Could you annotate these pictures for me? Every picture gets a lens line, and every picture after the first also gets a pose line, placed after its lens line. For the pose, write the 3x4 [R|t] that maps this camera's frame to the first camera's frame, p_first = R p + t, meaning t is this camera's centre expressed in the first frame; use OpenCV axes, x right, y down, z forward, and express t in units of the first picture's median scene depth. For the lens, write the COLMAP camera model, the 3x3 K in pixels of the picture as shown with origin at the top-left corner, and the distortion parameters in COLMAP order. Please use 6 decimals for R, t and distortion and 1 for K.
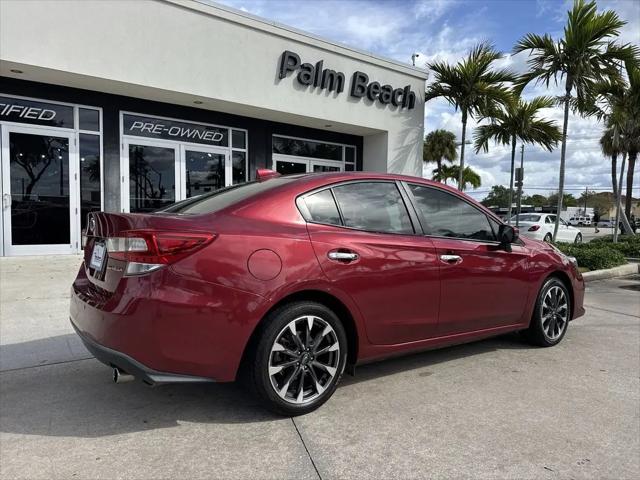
lens RADIAL K [[446.6, 0, 319.7], [0, 446.6, 242.4], [0, 0, 1]] dist [0.039094, -0.048065]
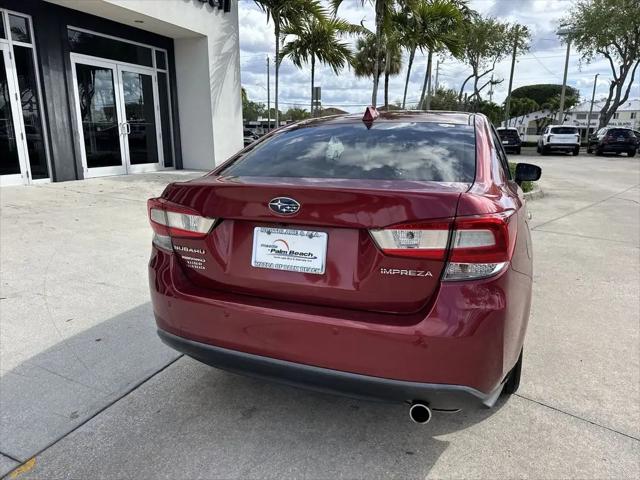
lens RADIAL K [[446.6, 0, 318.2], [0, 446.6, 242.1], [0, 0, 1]] dist [0.039094, -0.048065]
pose [[0.852033, -0.126288, 0.508027, -0.231735], [0.027588, 0.979948, 0.197333, -0.032300], [-0.522761, -0.154119, 0.838432, 0.127163]]
